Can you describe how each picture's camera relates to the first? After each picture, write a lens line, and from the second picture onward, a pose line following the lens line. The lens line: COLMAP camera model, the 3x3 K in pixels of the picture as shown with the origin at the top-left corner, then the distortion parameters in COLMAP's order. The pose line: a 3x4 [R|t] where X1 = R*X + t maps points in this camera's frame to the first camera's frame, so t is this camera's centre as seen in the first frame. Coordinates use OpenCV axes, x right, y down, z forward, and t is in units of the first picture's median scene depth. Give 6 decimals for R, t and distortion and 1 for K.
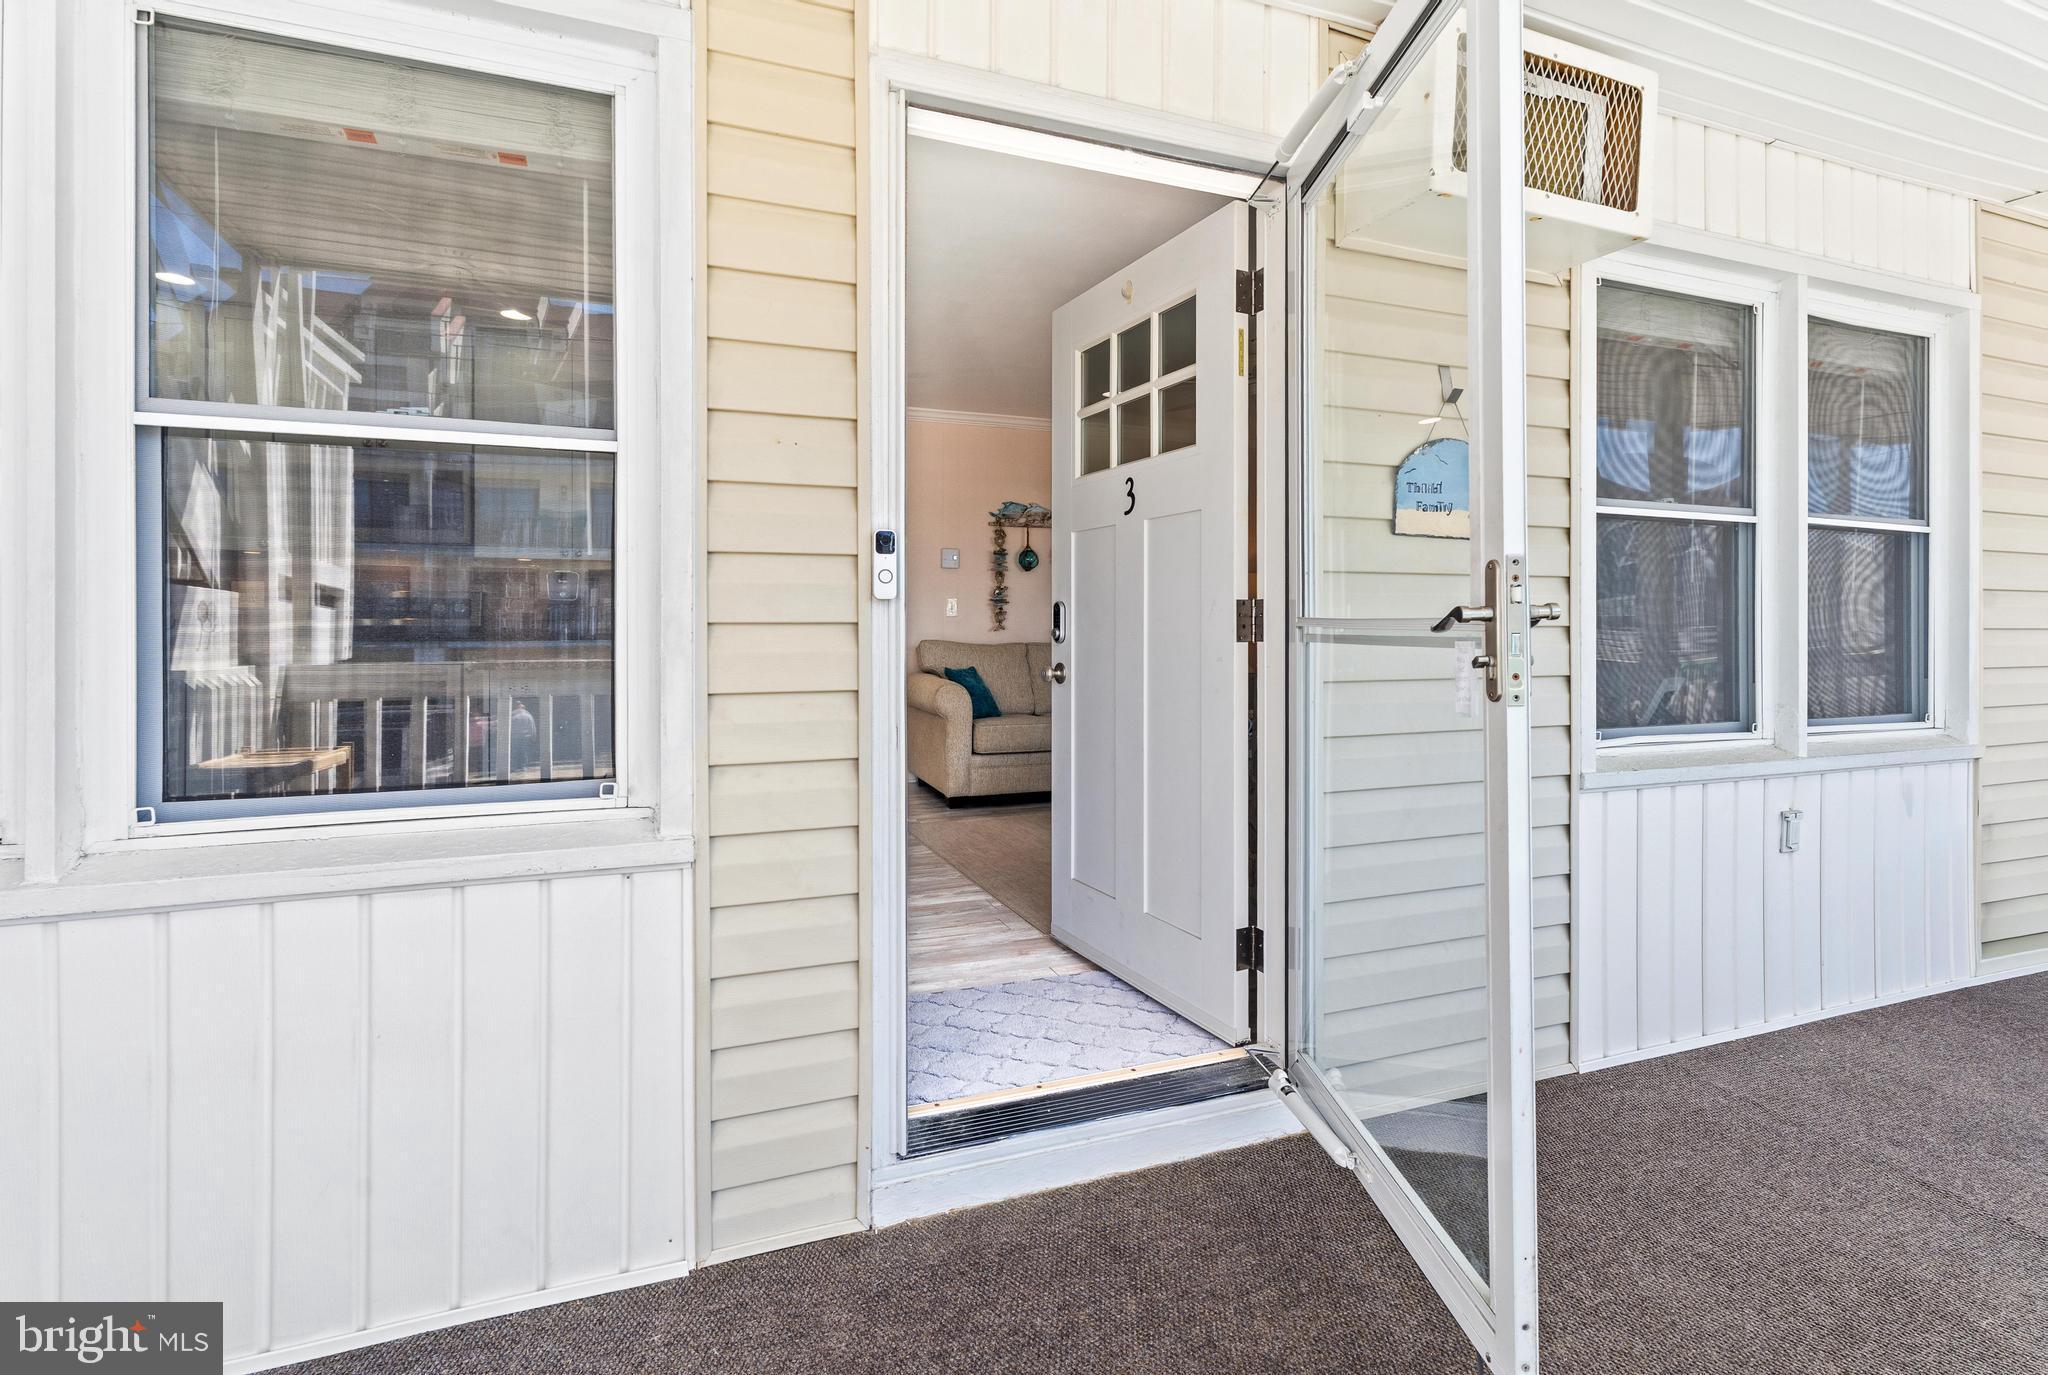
lens RADIAL K [[949.0, 0, 1024.9], [0, 949.0, 637.4], [0, 0, 1]] dist [0.002853, -0.000413]
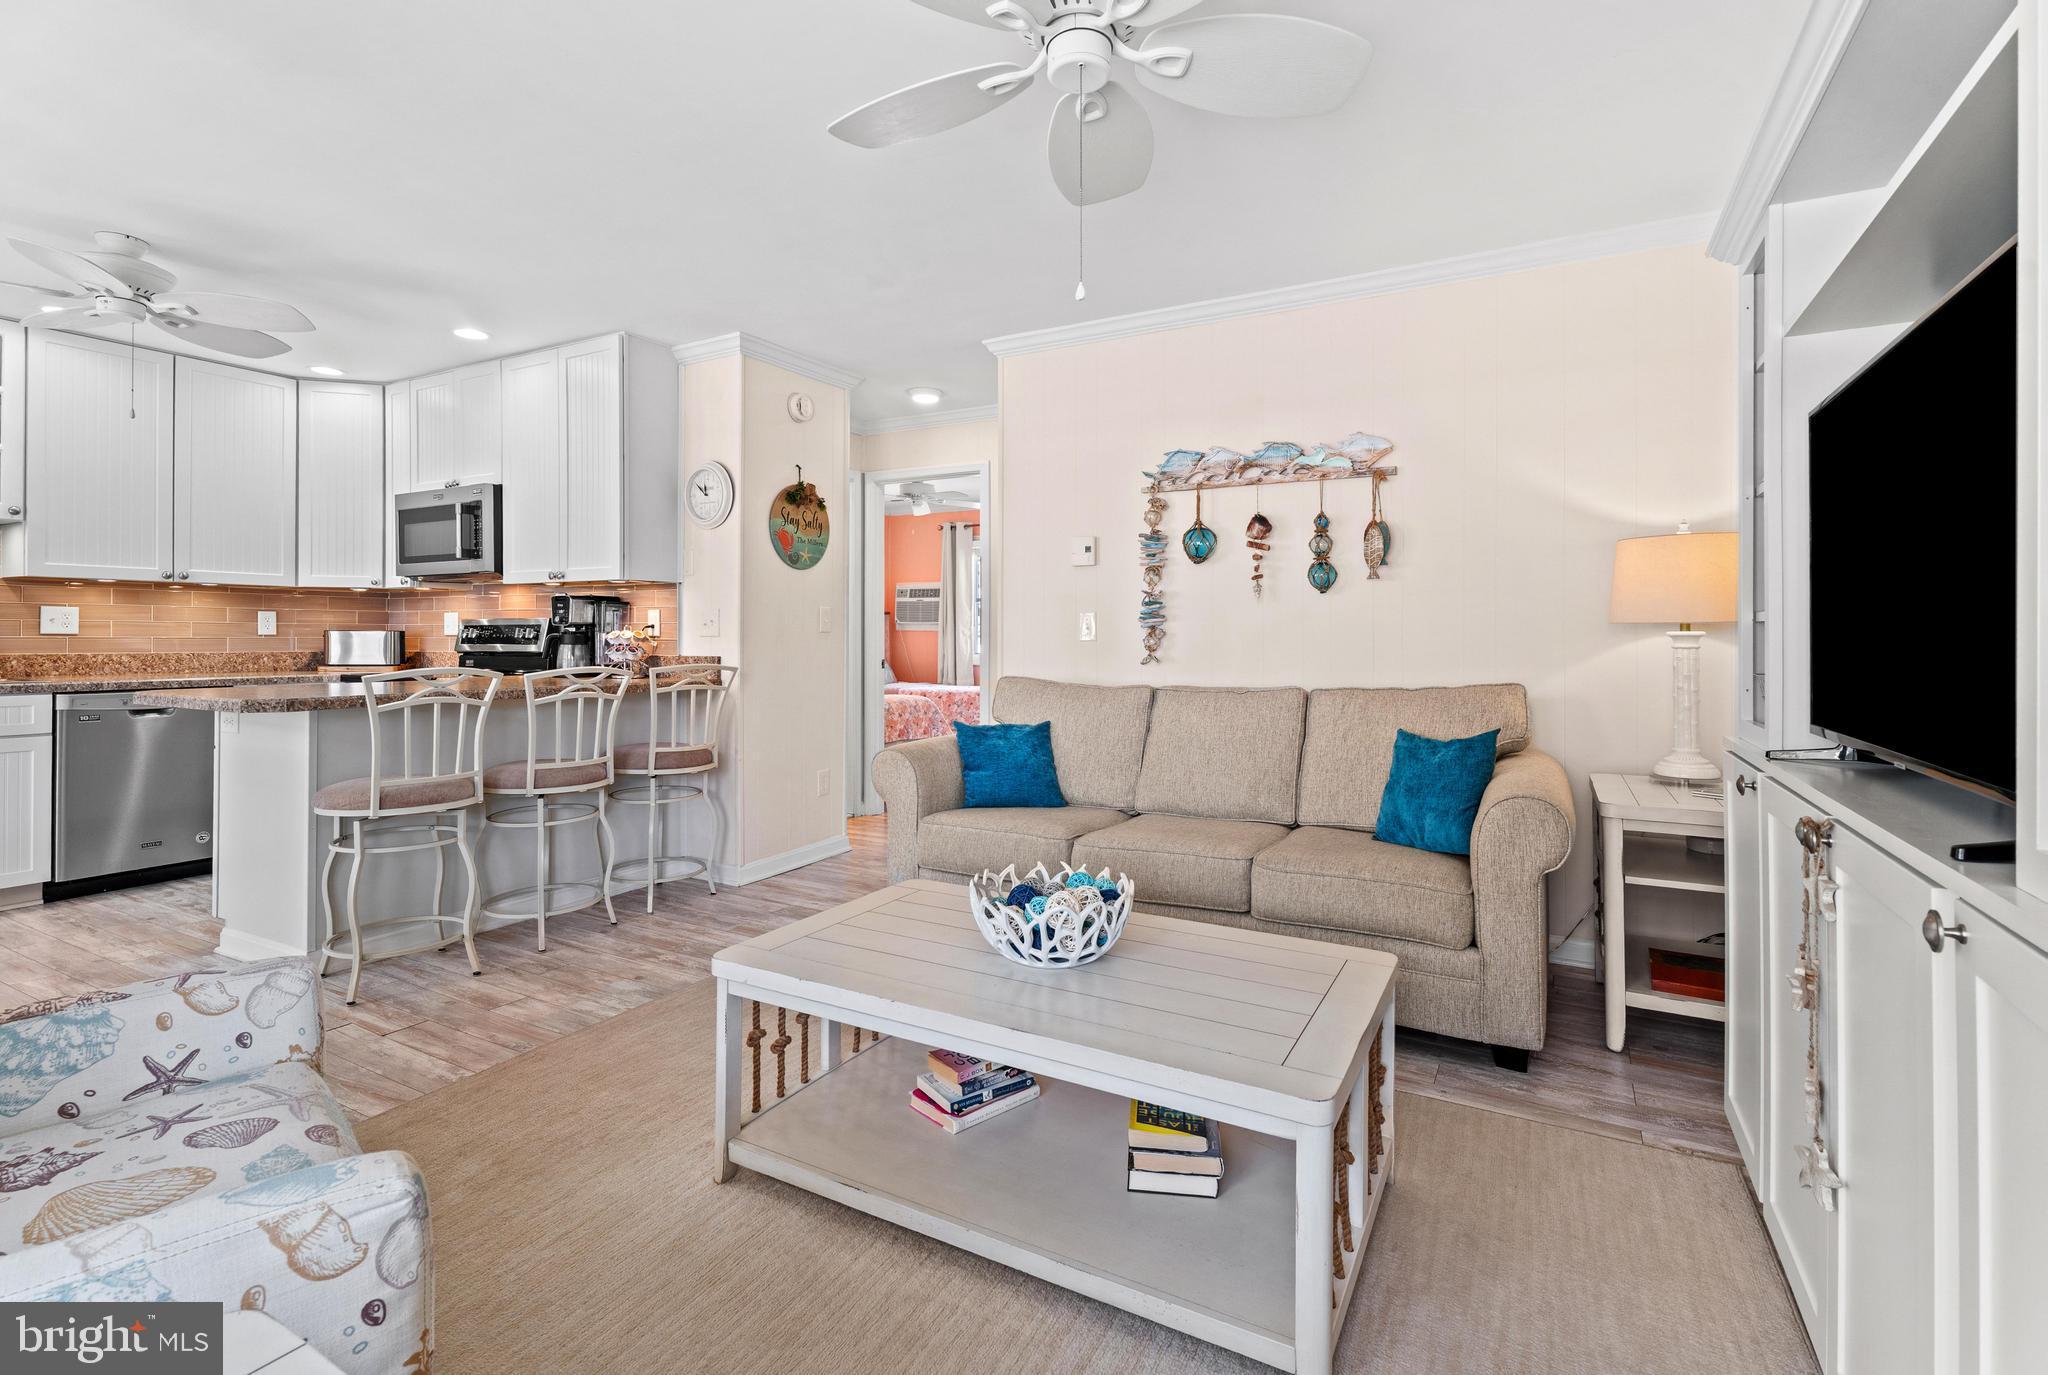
lens RADIAL K [[949.0, 0, 1024.9], [0, 949.0, 637.4], [0, 0, 1]] dist [0.002853, -0.000413]
pose [[0.643514, 0.001722, -0.765433, 0.300691], [-0.011512, 0.999906, -0.007429, -0.014272], [0.765348, 0.013592, 0.643473, 0.420960]]
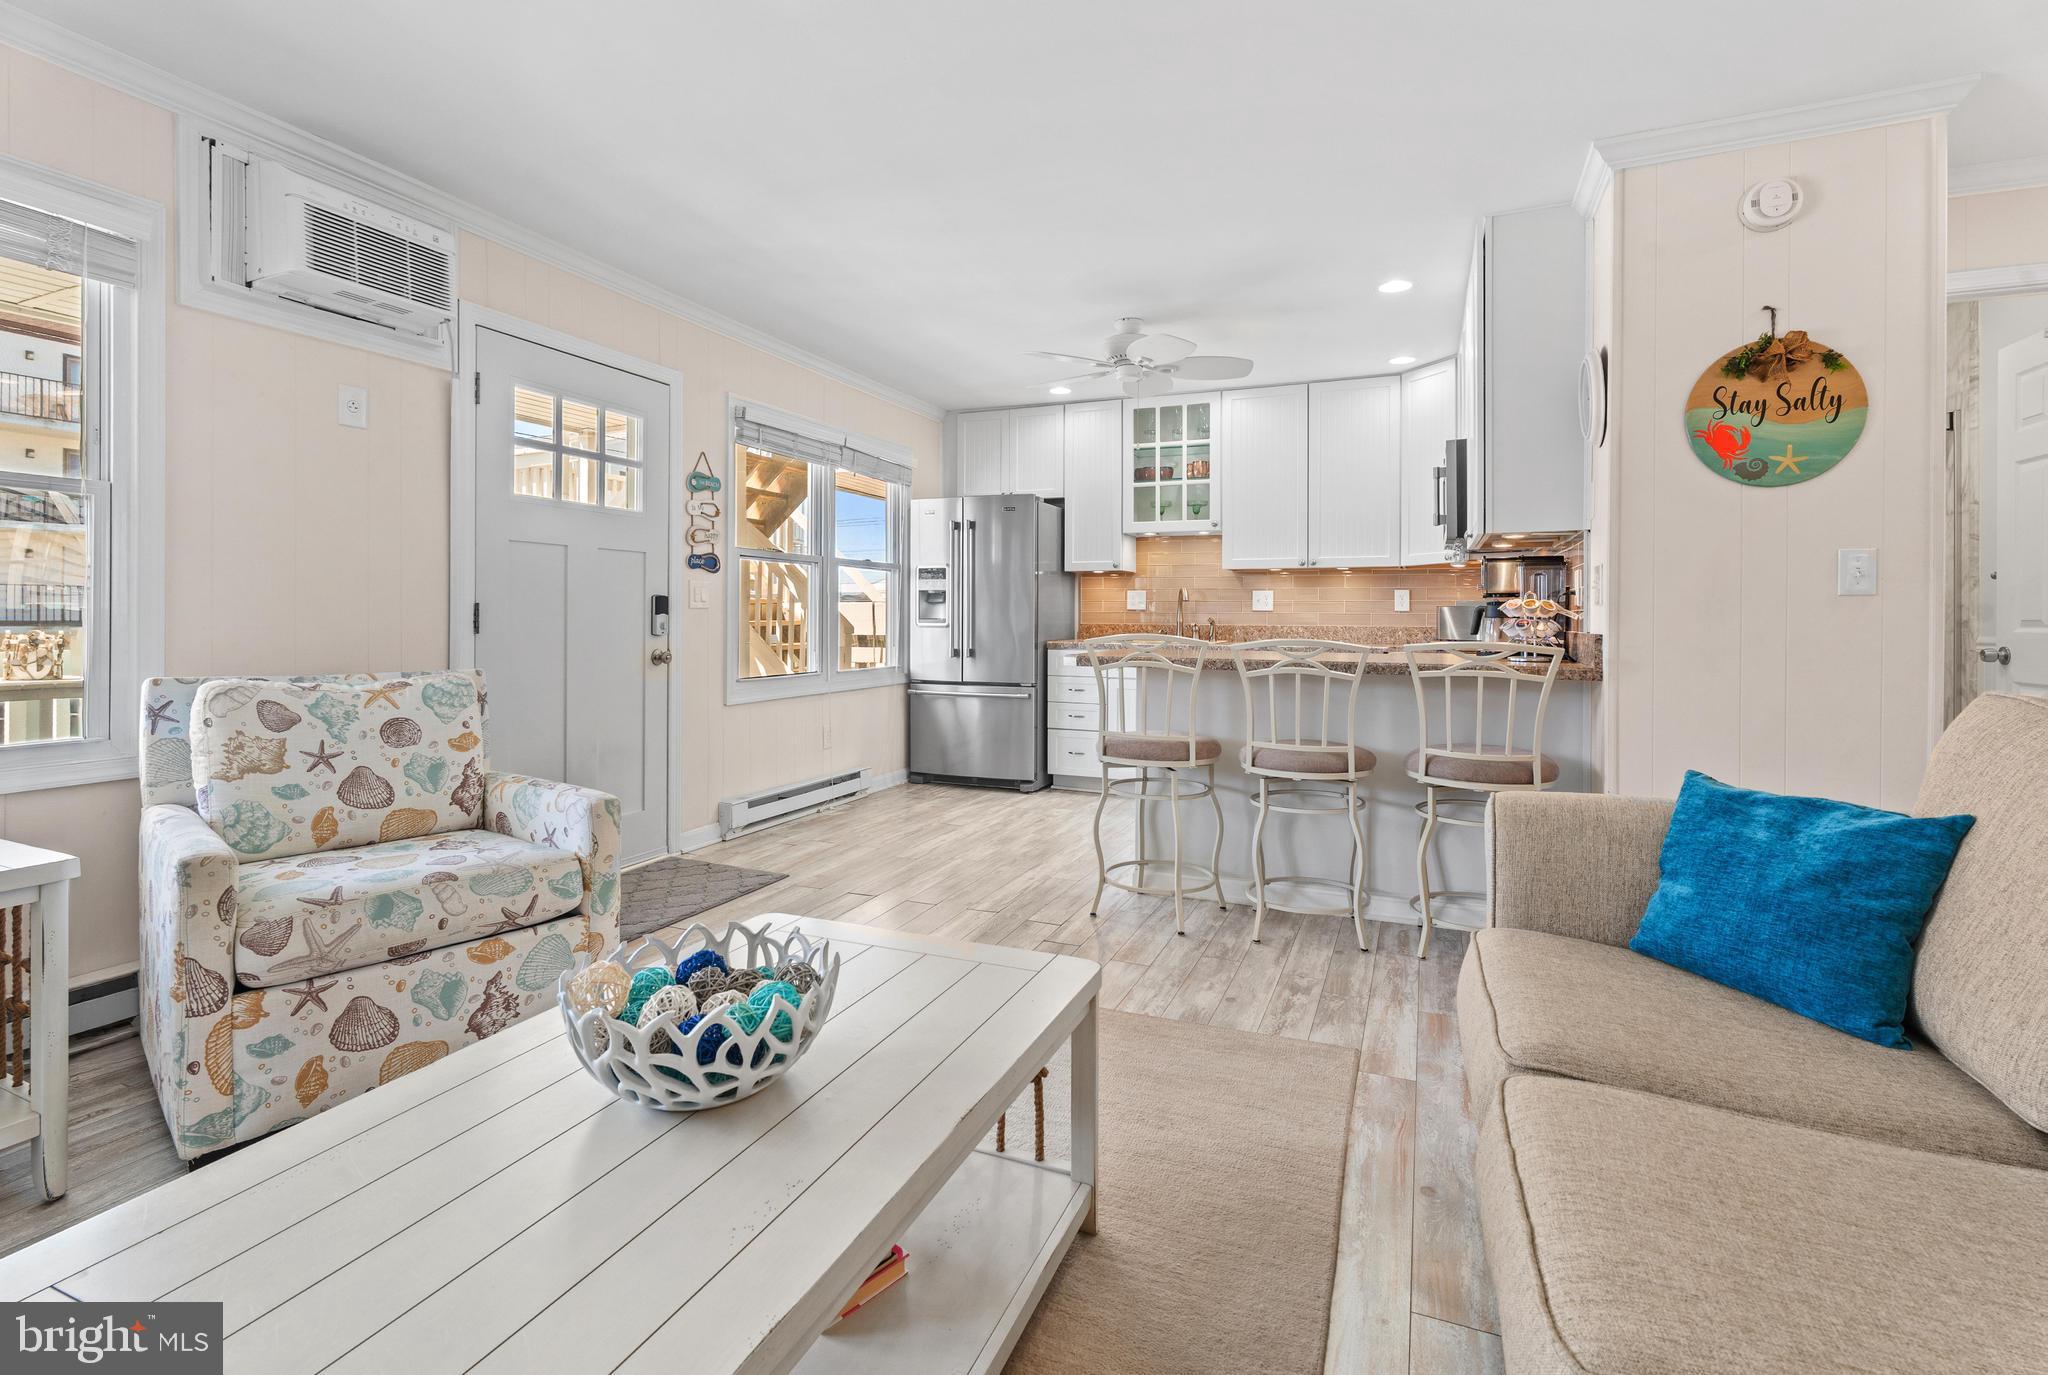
lens RADIAL K [[953.4, 0, 1017.3], [0, 953.4, 624.7], [0, 0, 1]] dist [0.001897, 0.000259]
pose [[-0.693999, 0.001313, -0.719975, 0.197554], [-0.013530, 0.999798, 0.014865, -0.011519], [0.719849, 0.020057, -0.693841, 0.717219]]
